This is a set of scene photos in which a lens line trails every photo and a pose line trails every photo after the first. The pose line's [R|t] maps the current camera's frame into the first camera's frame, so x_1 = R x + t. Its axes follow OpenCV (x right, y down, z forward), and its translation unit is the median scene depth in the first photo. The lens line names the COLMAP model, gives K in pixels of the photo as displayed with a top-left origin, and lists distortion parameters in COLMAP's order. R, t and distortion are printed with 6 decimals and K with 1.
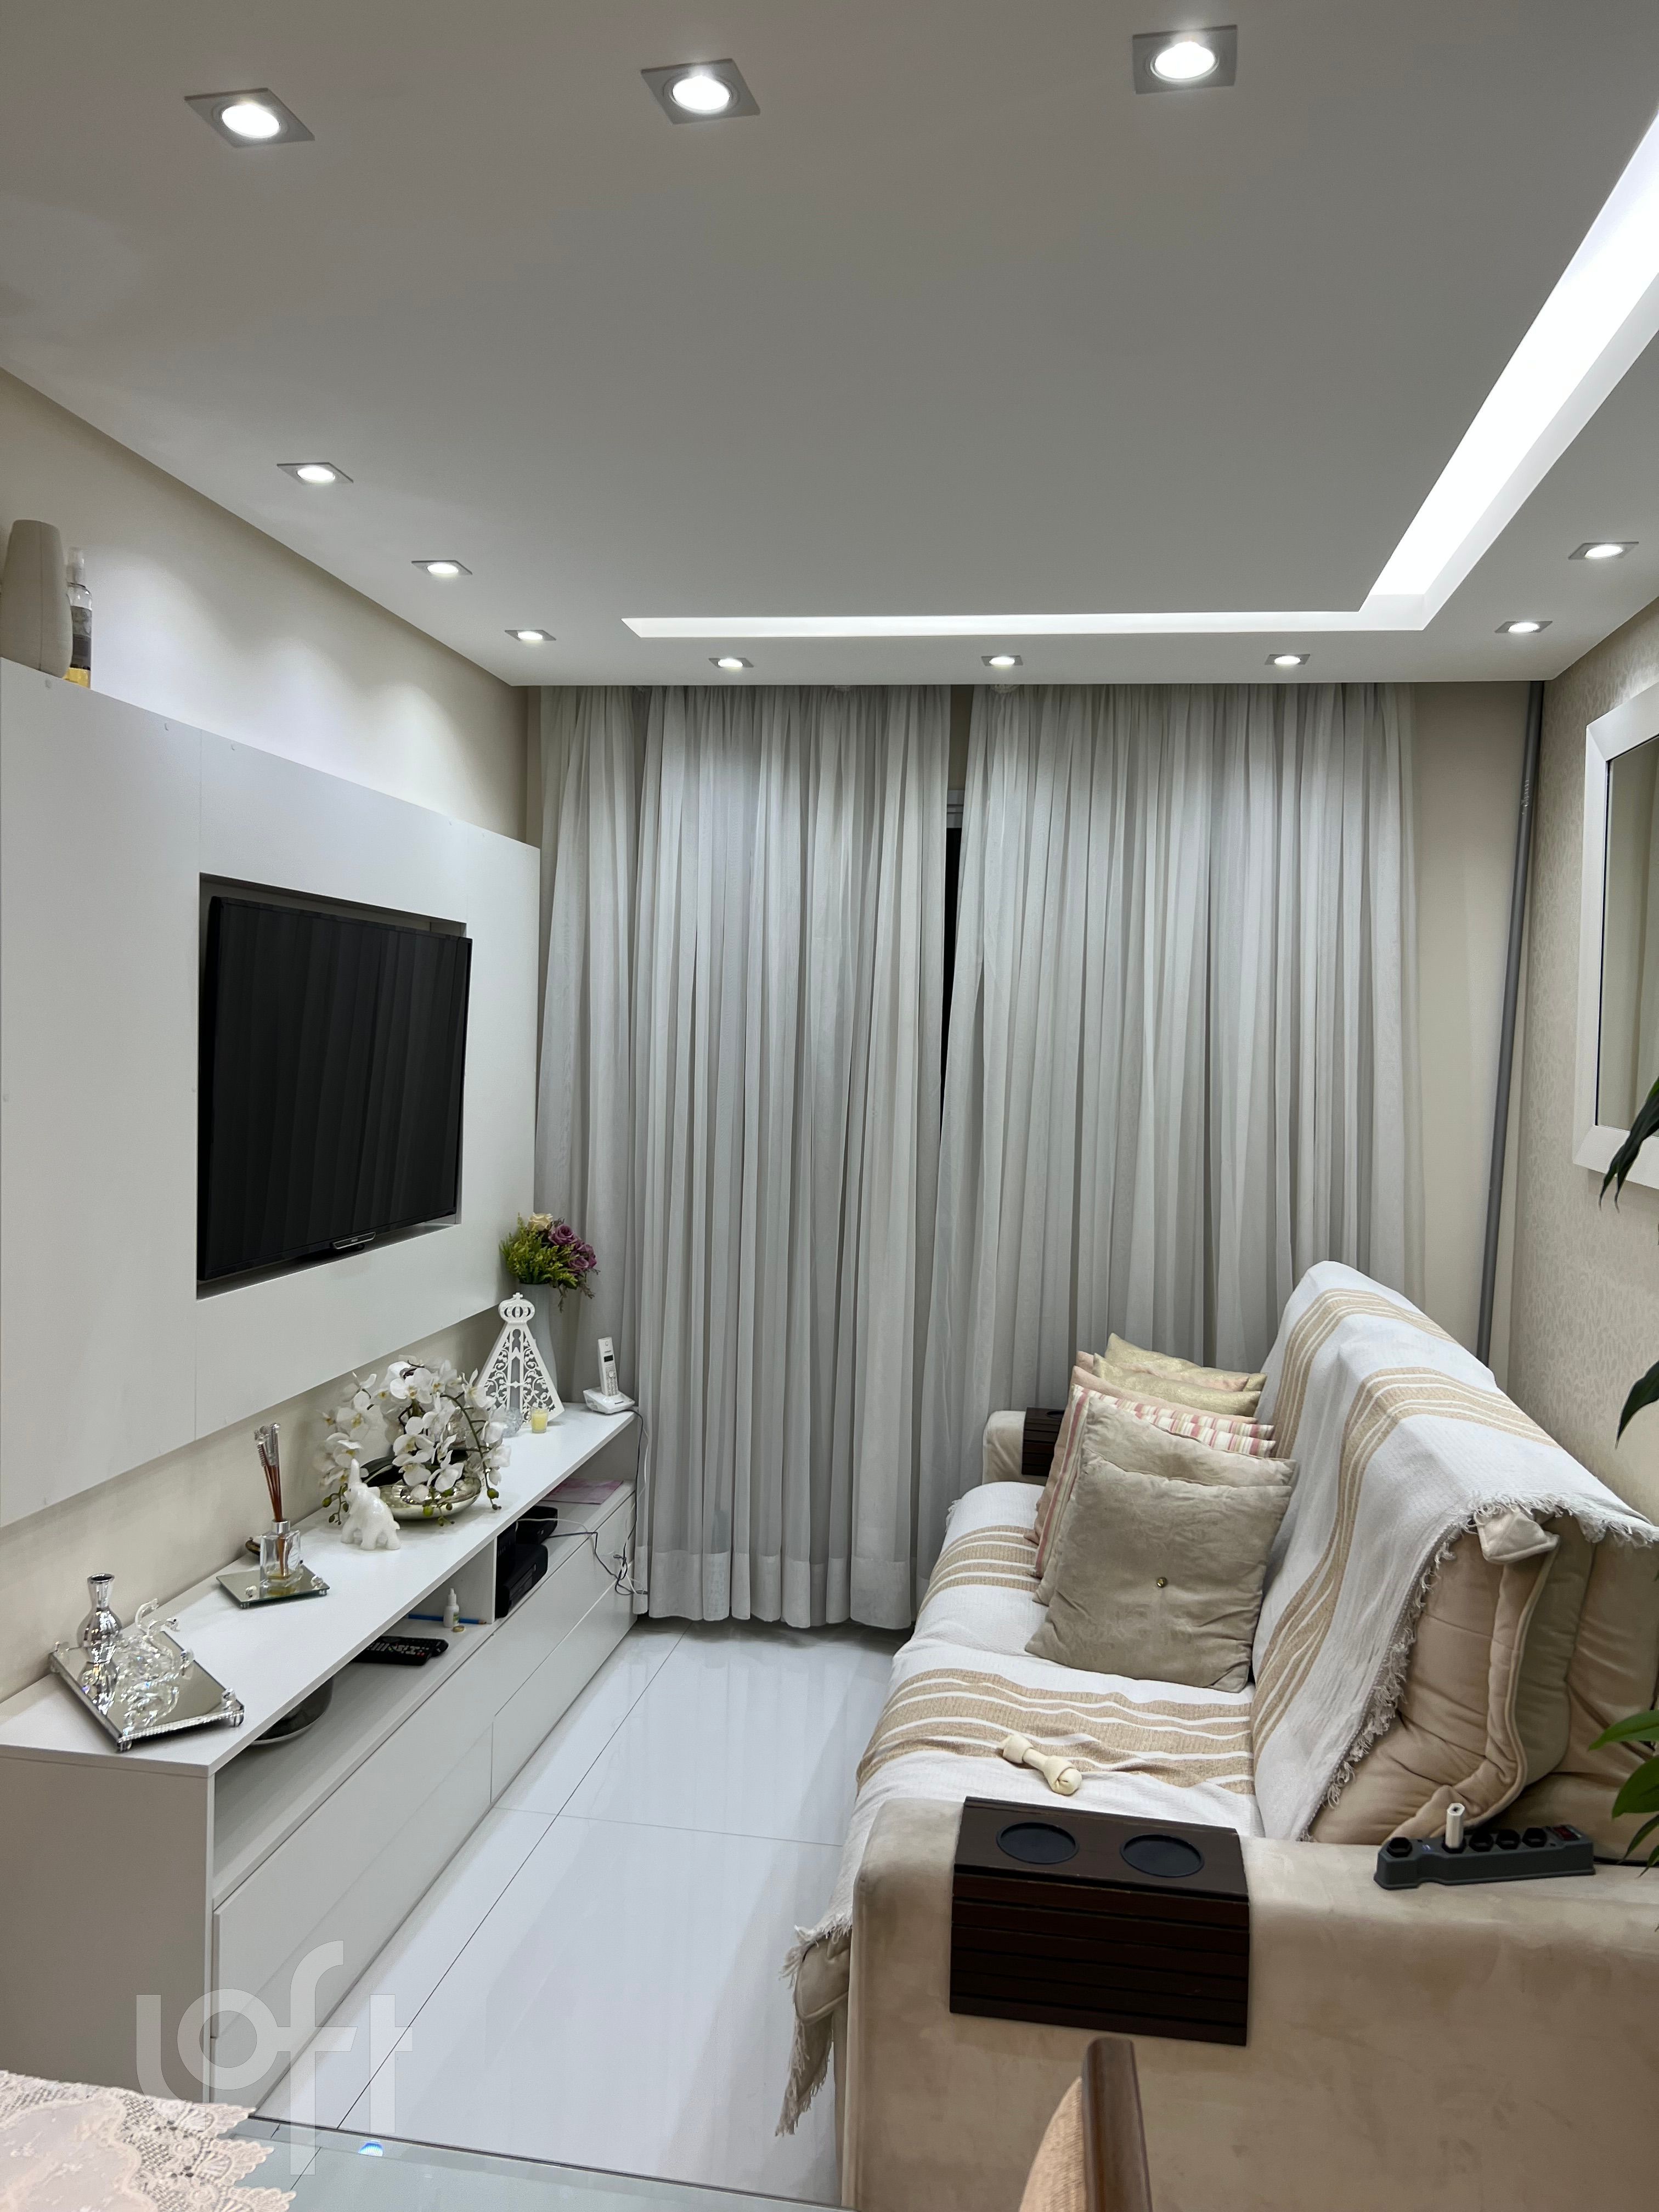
lens RADIAL K [[1666.3, 0, 833.8], [0, 1666.3, 1118.7], [0, 0, 1]] dist [-0.004859, -0.004687]
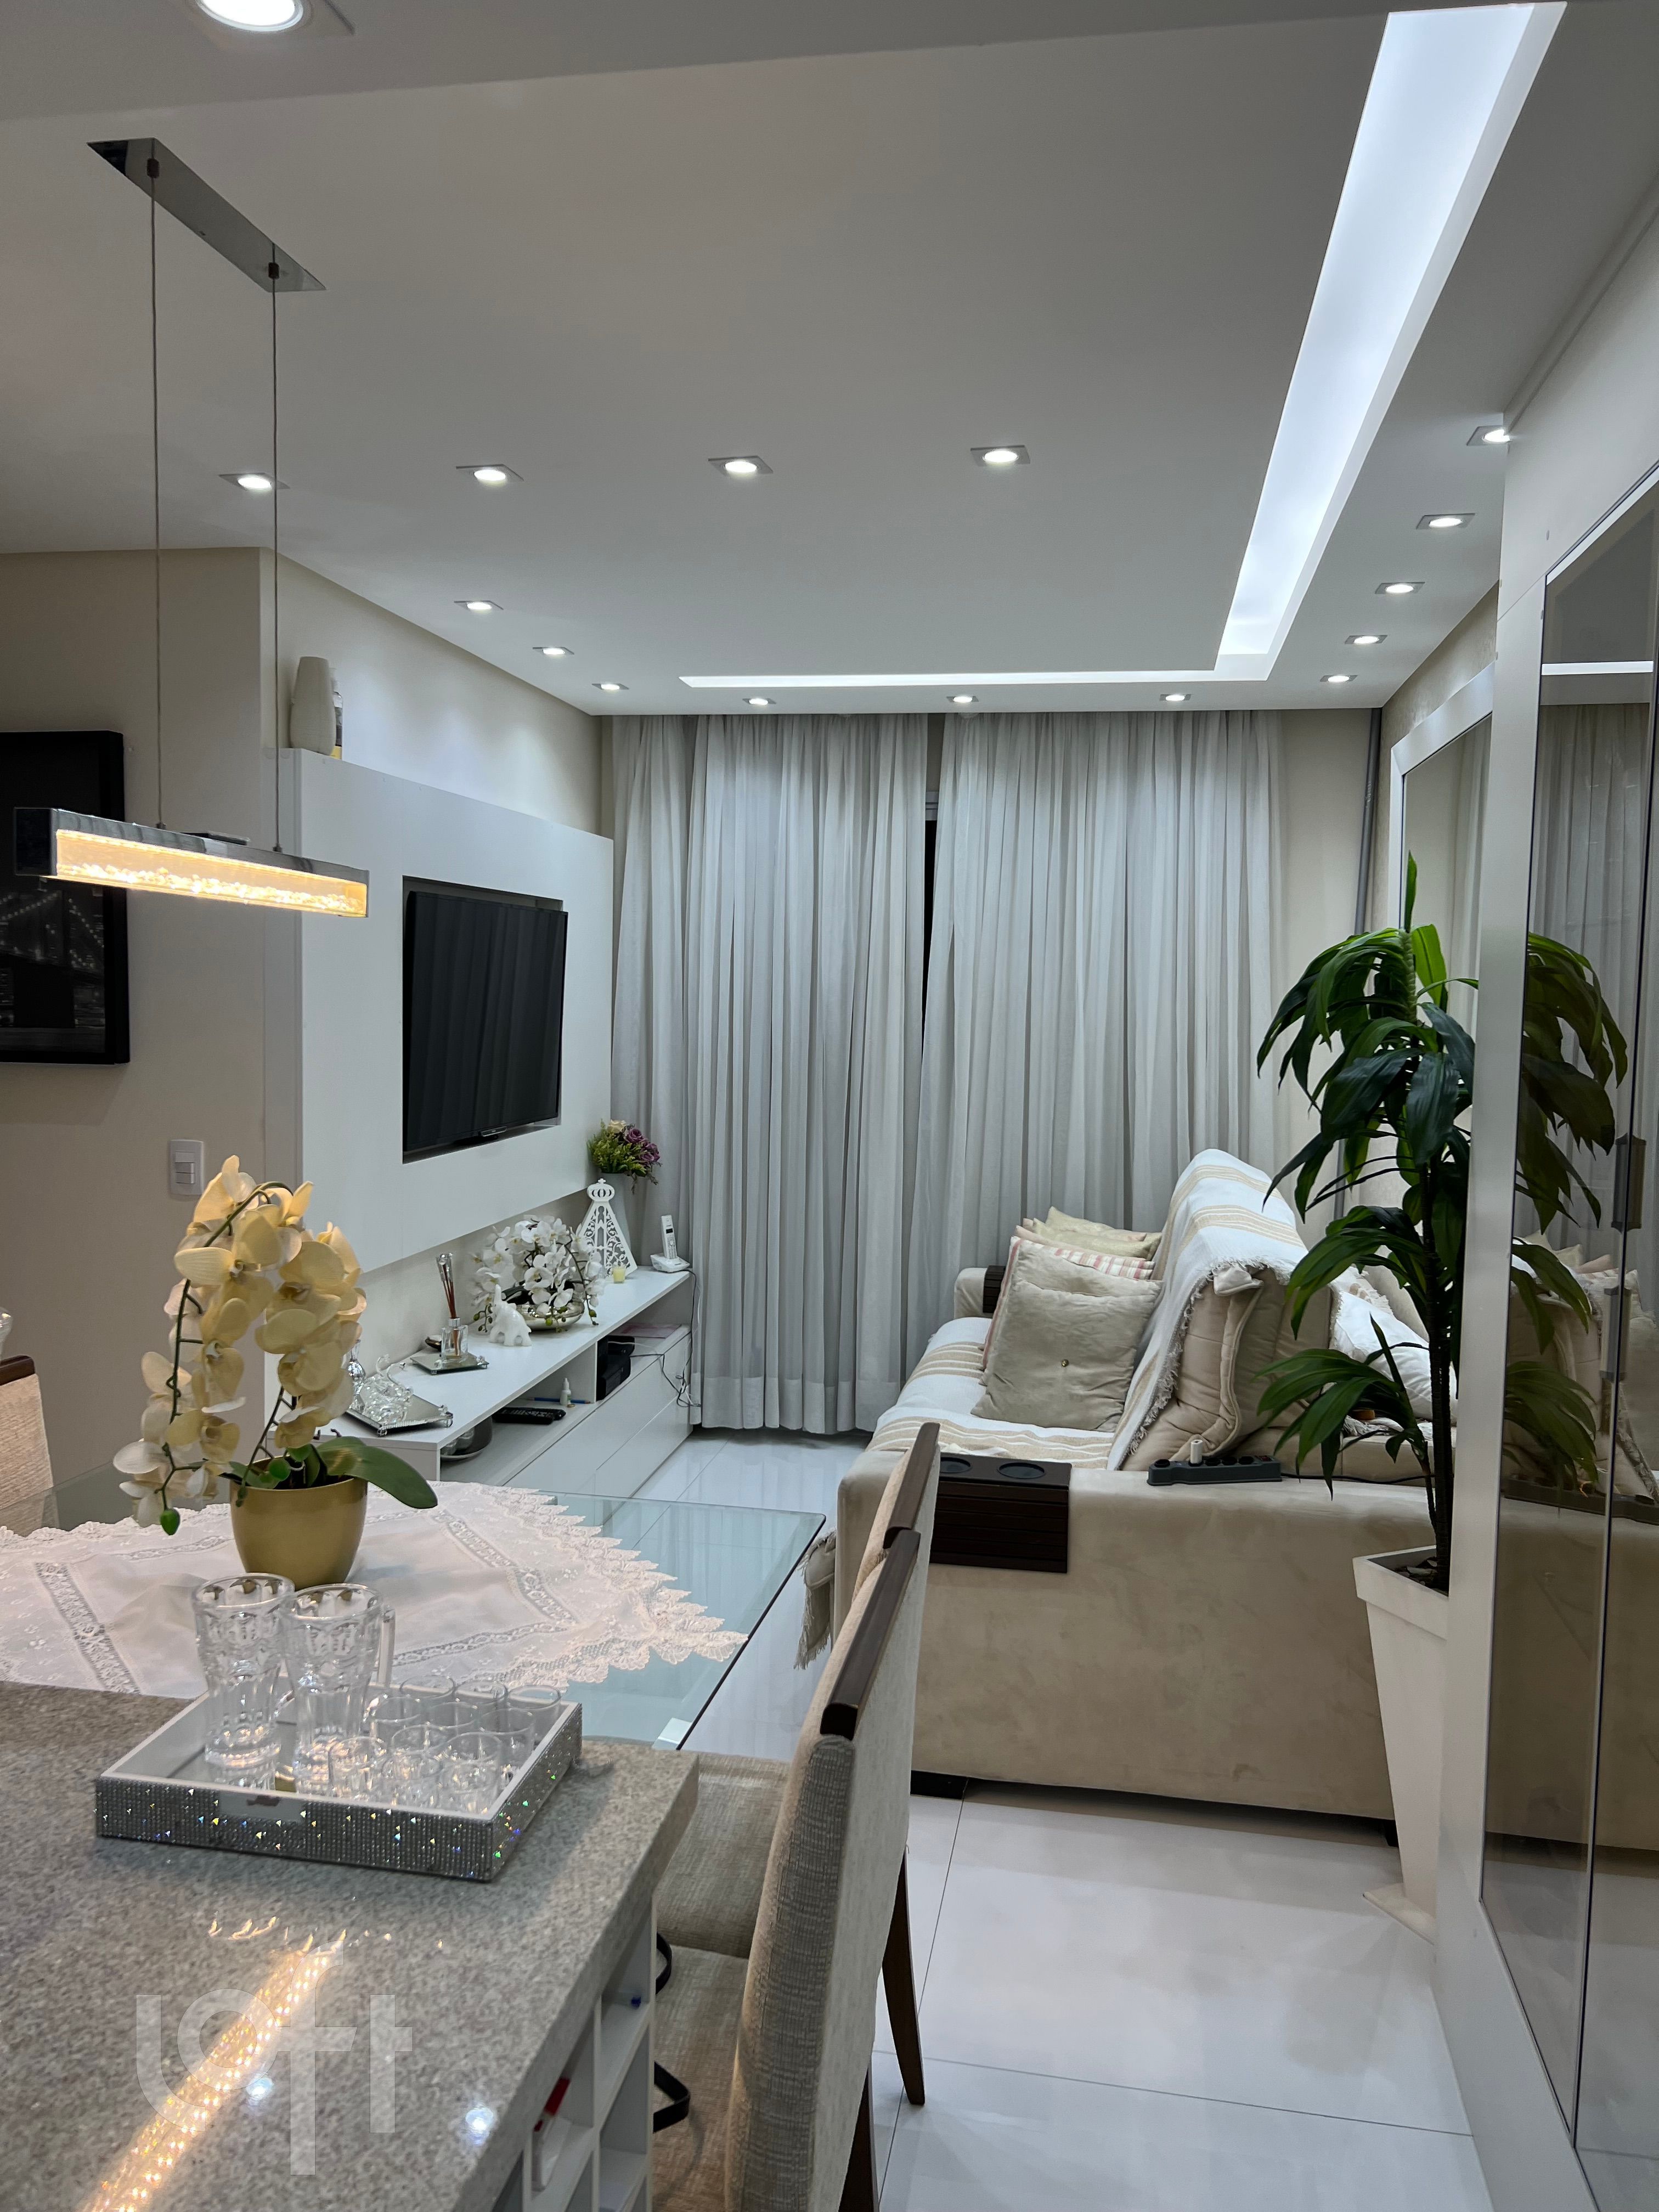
lens RADIAL K [[1611.1, 0, 826.1], [0, 1611.1, 1106.8], [0, 0, 1]] dist [-0.002382, -0.000053]
pose [[0.999740, -0.005924, -0.022021, 0.018980], [0.006521, 0.999611, 0.027131, 0.015584], [0.021852, -0.027268, 0.999389, -0.305768]]
